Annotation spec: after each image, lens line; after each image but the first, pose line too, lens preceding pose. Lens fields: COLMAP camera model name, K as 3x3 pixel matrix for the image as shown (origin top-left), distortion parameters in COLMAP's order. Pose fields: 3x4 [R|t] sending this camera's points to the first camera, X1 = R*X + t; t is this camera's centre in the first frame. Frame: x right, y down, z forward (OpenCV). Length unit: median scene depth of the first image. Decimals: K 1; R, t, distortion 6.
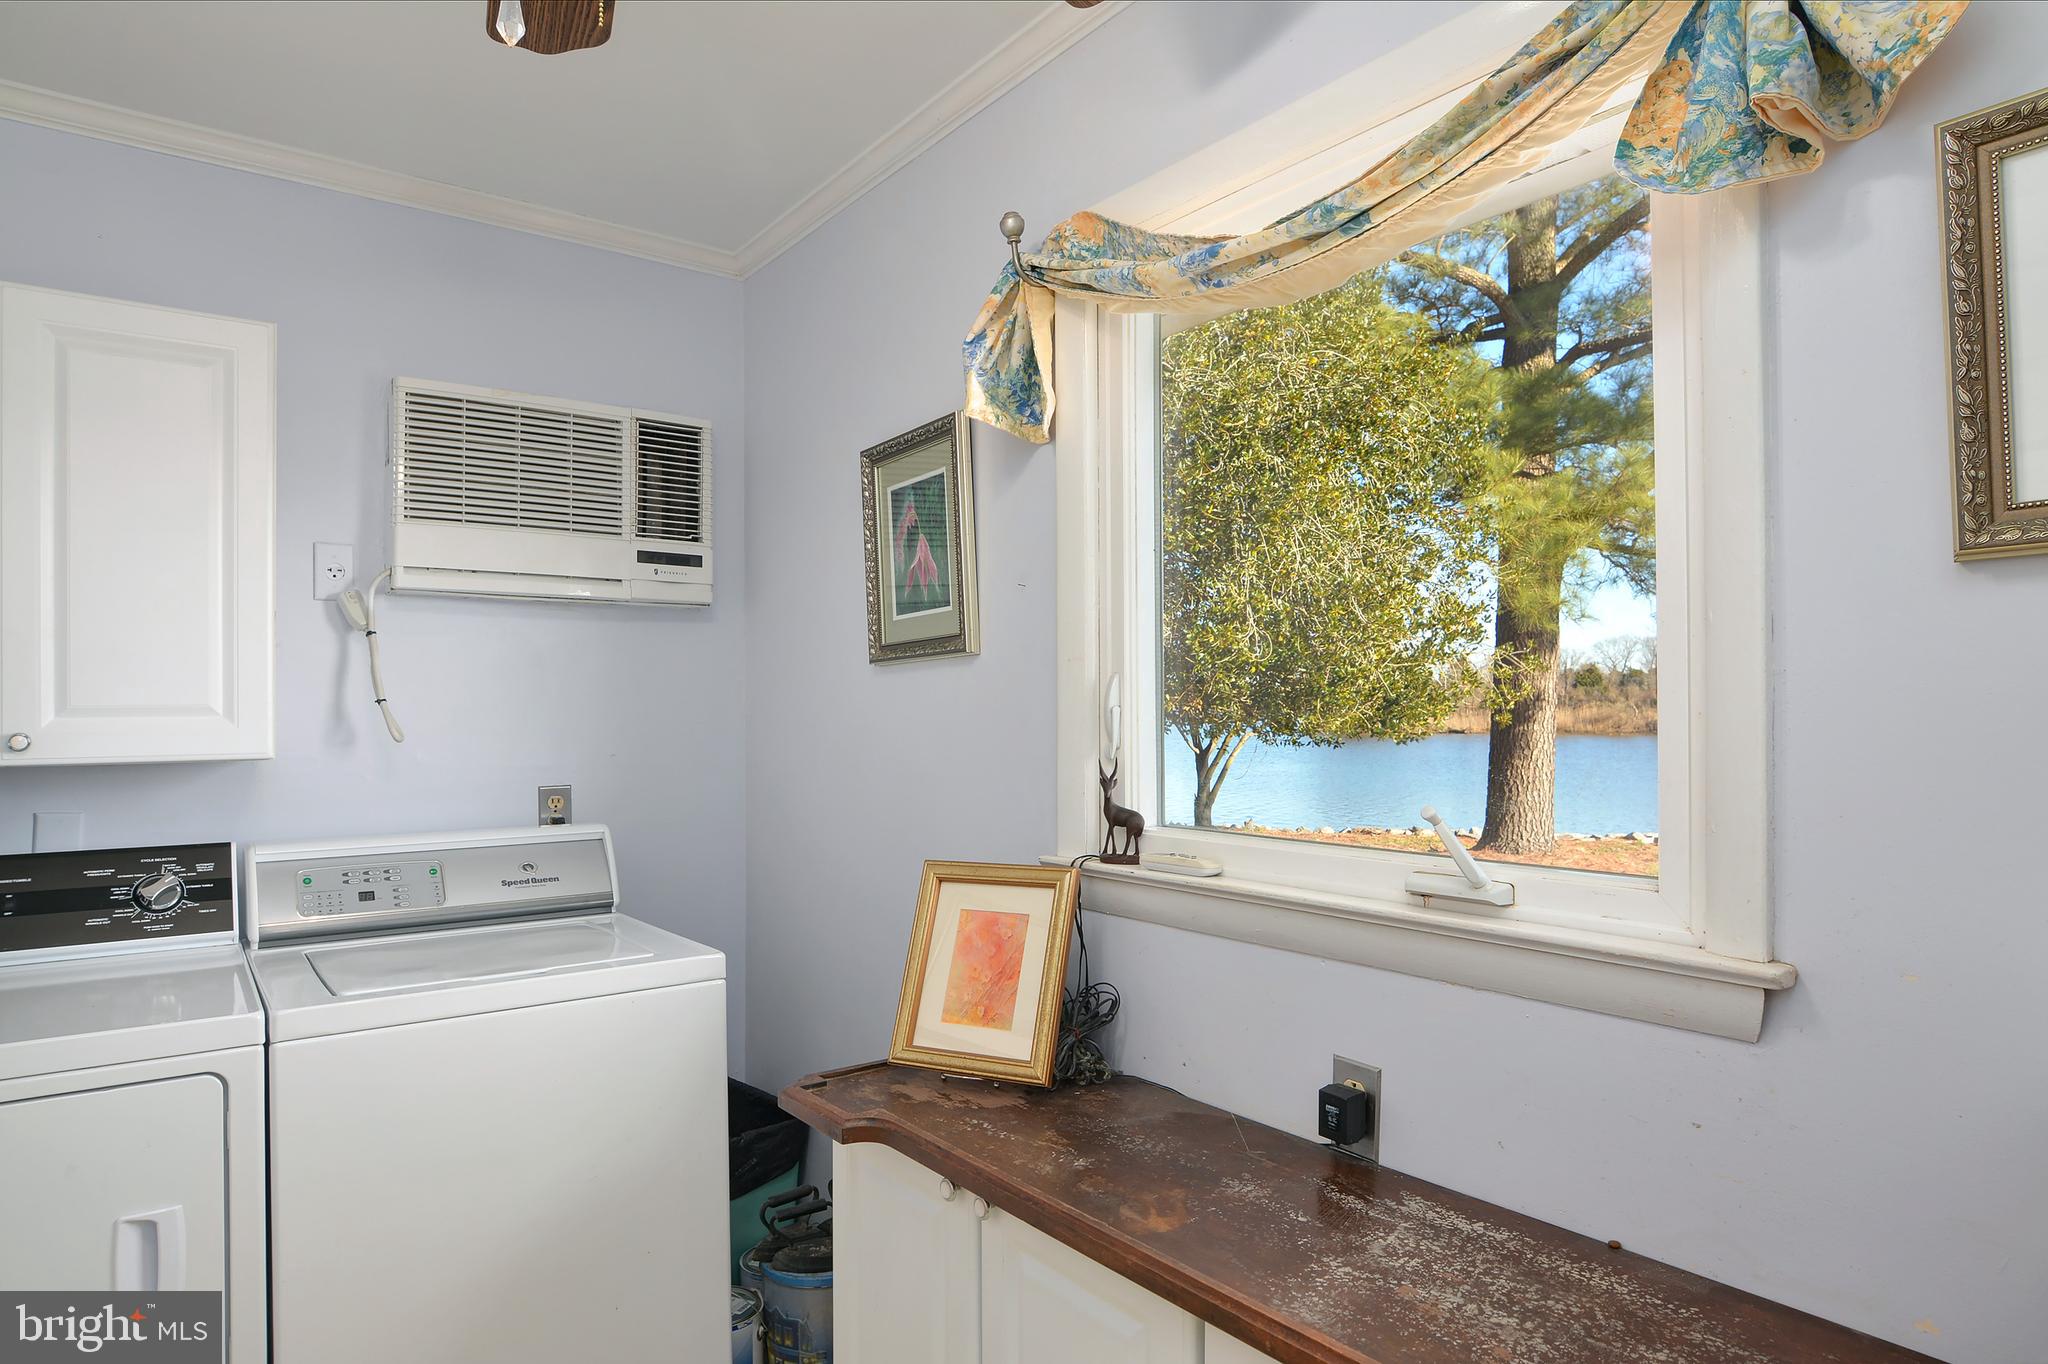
lens RADIAL K [[1208.7, 0, 1024.0], [0, 1208.7, 682.0], [0, 0, 1]] dist [0.005415, 0.001487]
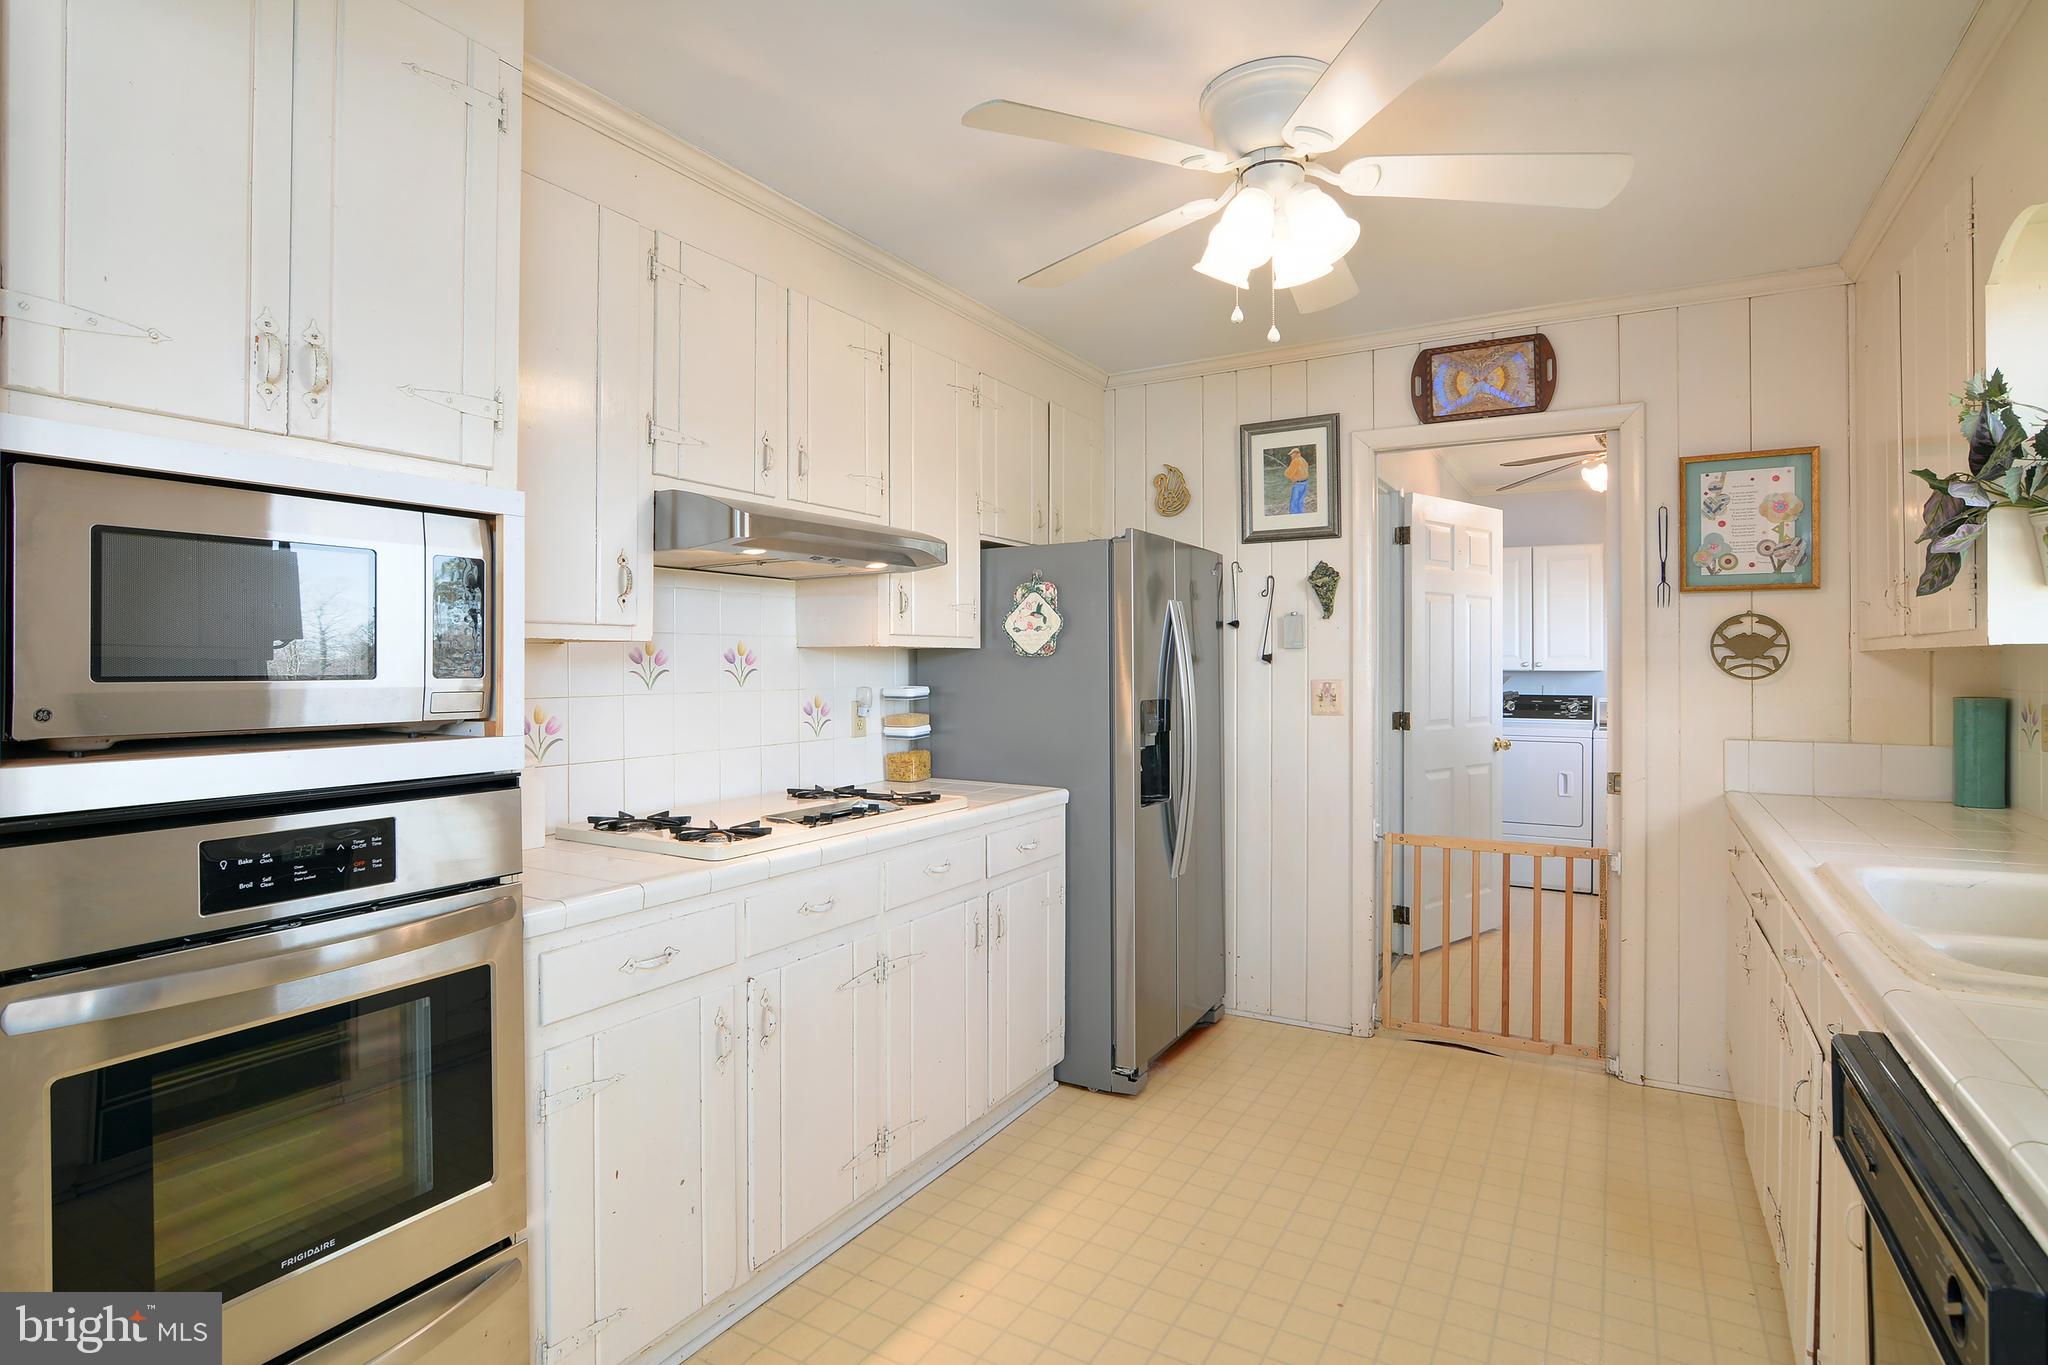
lens RADIAL K [[1045.9, 0, 1020.4], [0, 1045.9, 660.8], [0, 0, 1]] dist [-0.000460, 0.000722]
pose [[0.403470, 0.004974, -0.914979, 1.252372], [0.015064, 0.999814, 0.012078, -0.021834], [0.914869, -0.018657, 0.403320, -1.494204]]
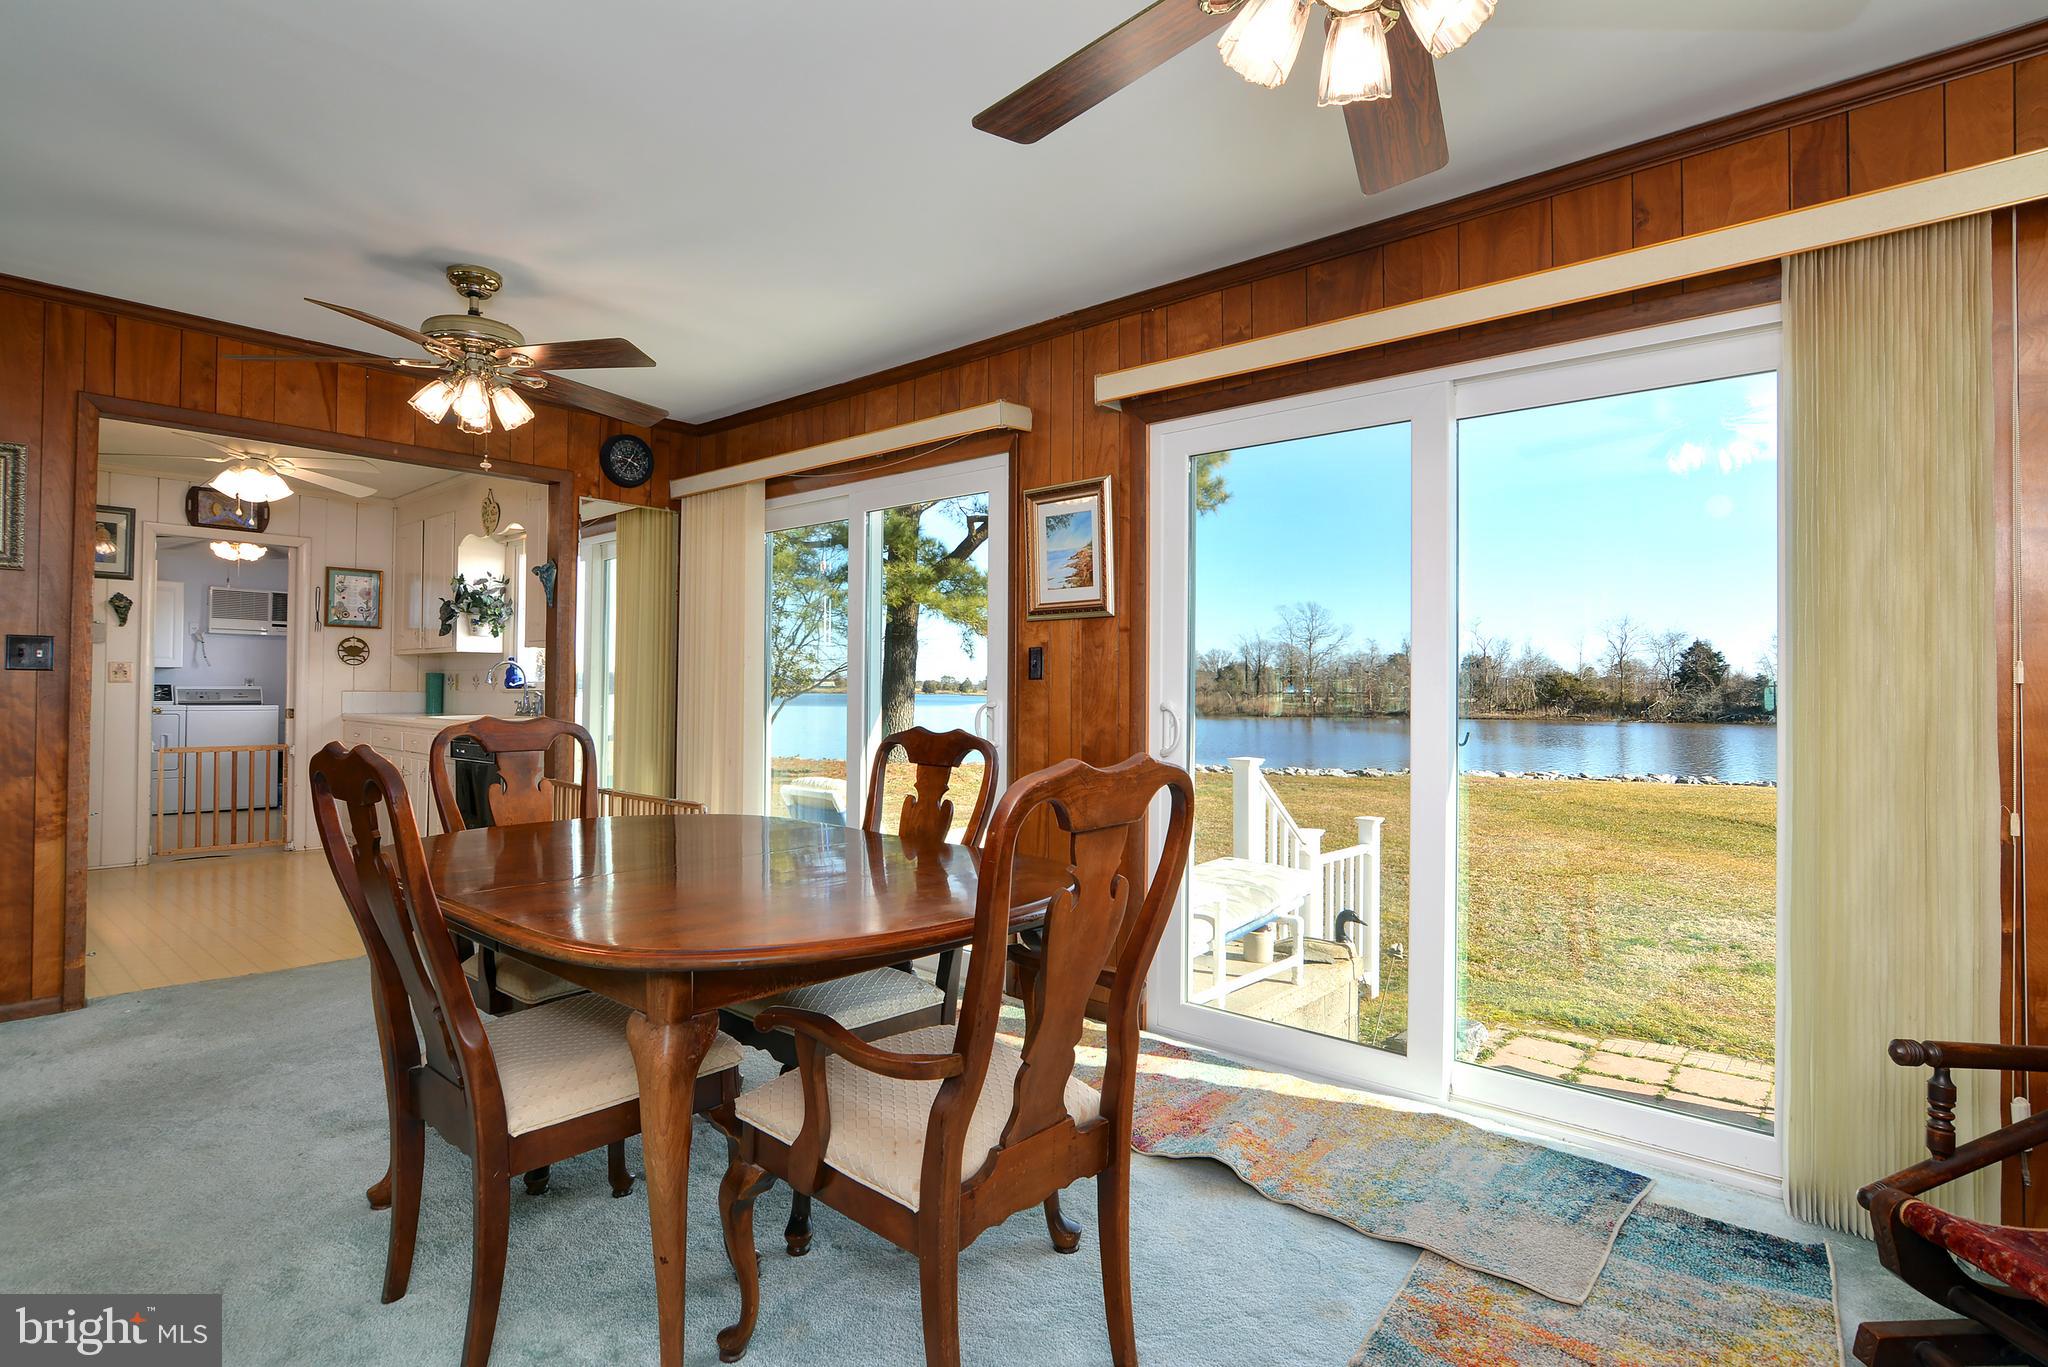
lens RADIAL K [[1025.7, 0, 1030.0], [0, 1025.7, 675.4], [0, 0, 1]] dist [-0.027999, 0.009517]
pose [[0.976924, 0.019875, 0.212658, 1.726230], [-0.020738, 0.999783, 0.001831, 0.013517], [-0.212576, -0.006199, 0.977125, -3.442730]]
